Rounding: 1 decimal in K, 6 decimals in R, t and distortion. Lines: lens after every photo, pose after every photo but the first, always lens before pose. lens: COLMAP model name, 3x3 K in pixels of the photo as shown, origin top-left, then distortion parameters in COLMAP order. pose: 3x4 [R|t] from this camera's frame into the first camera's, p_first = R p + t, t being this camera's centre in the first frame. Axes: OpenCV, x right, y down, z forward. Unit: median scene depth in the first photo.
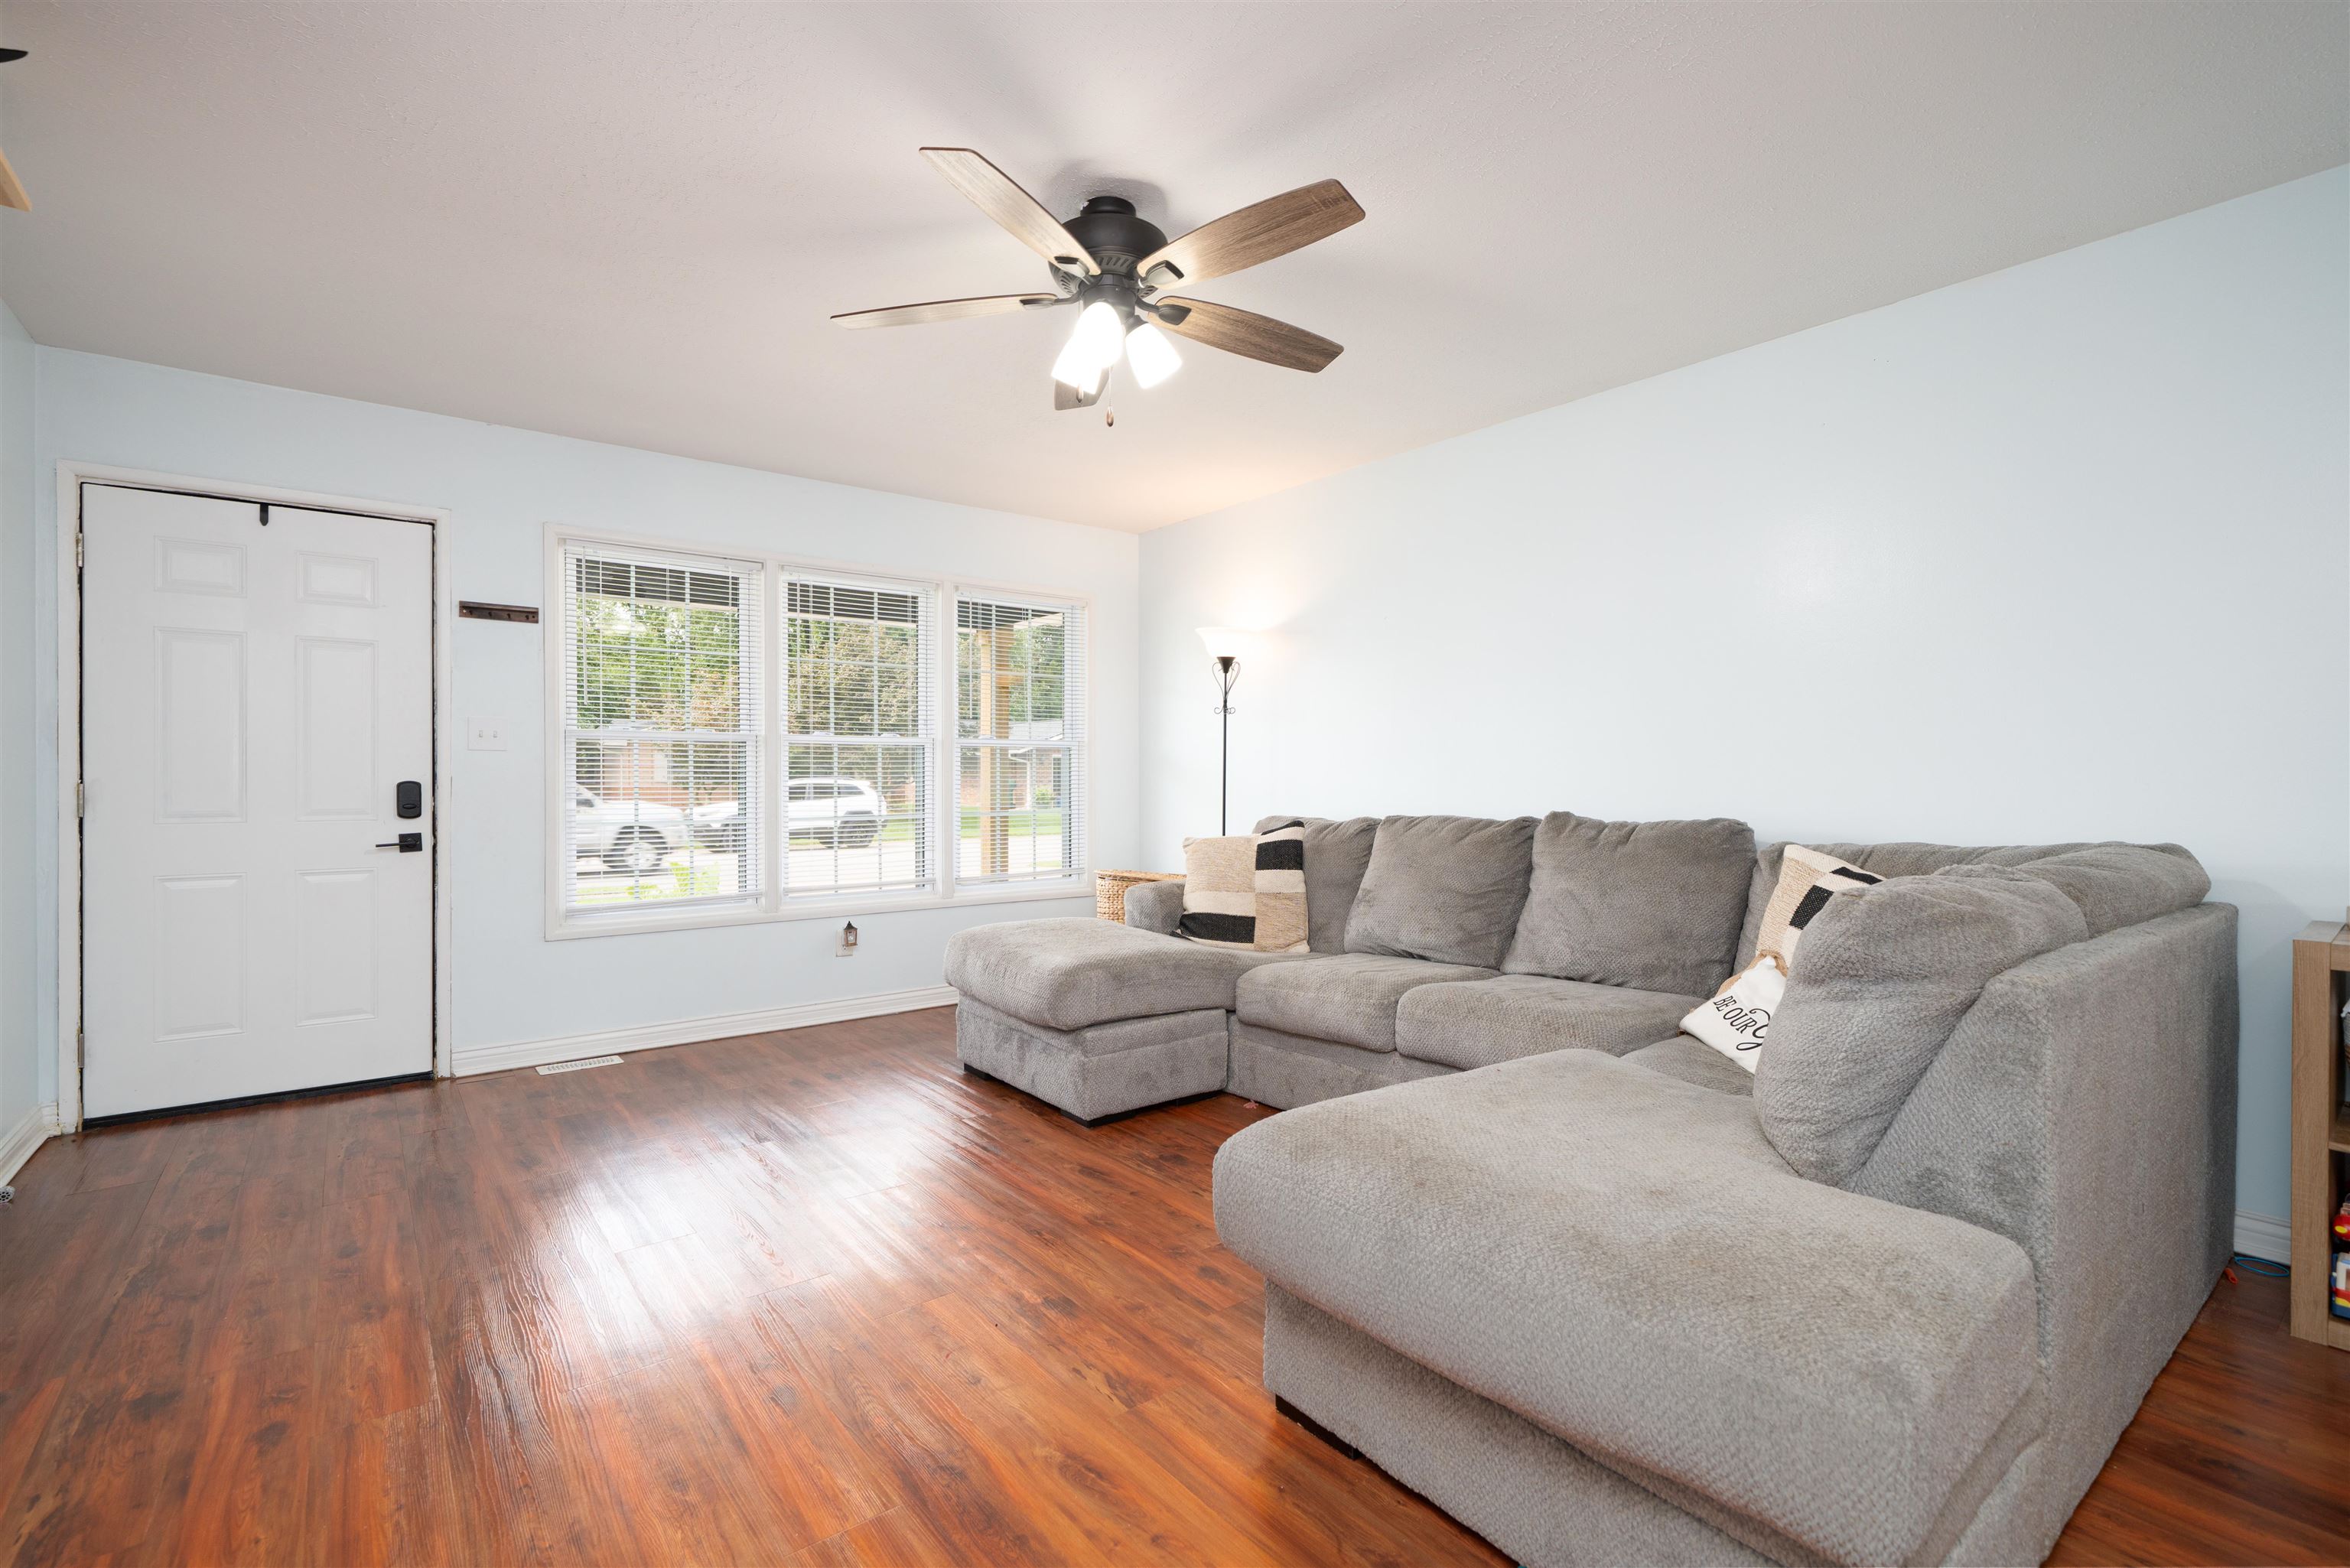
lens RADIAL K [[1036.1, 0, 1171.3], [0, 1036.1, 771.3], [0, 0, 1]] dist [-0.000518, -0.000281]
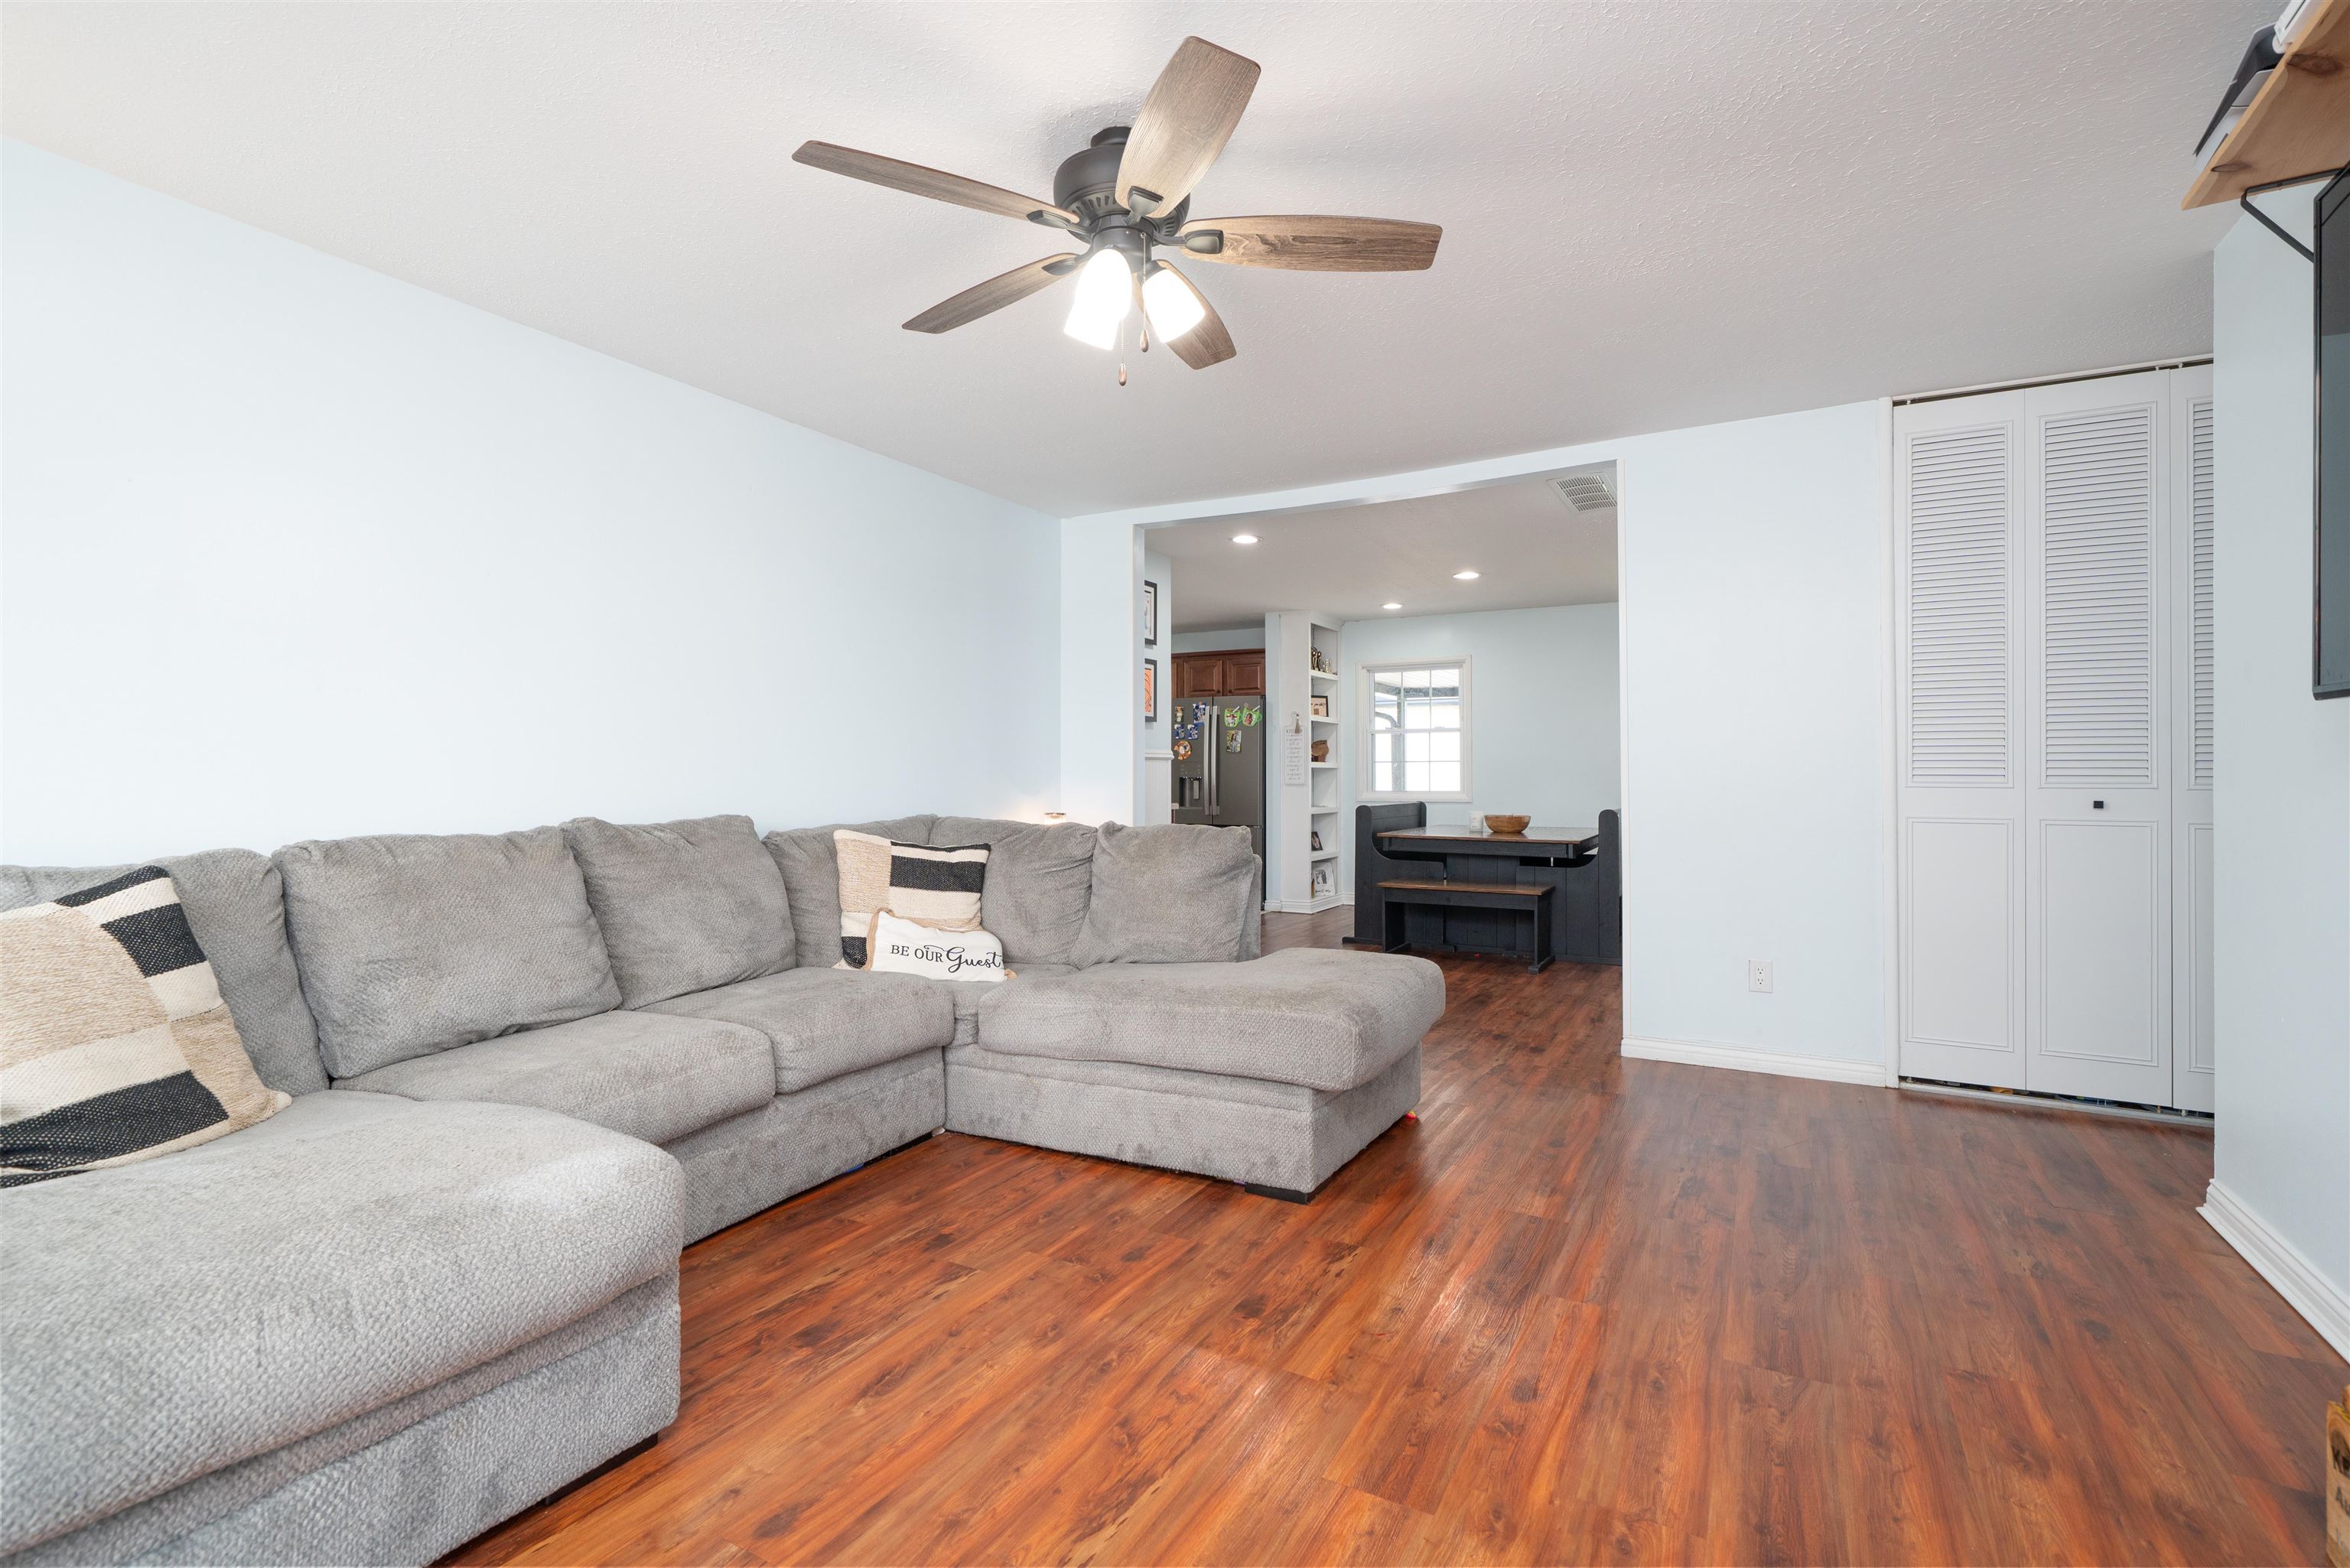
lens RADIAL K [[1036.1, 0, 1171.3], [0, 1036.1, 771.3], [0, 0, 1]] dist [-0.000518, -0.000281]
pose [[-0.365287, 0.005858, 0.930876, -0.766484], [-0.007054, 0.999934, -0.009061, 0.005314], [-0.930868, -0.009876, -0.365222, 1.090555]]
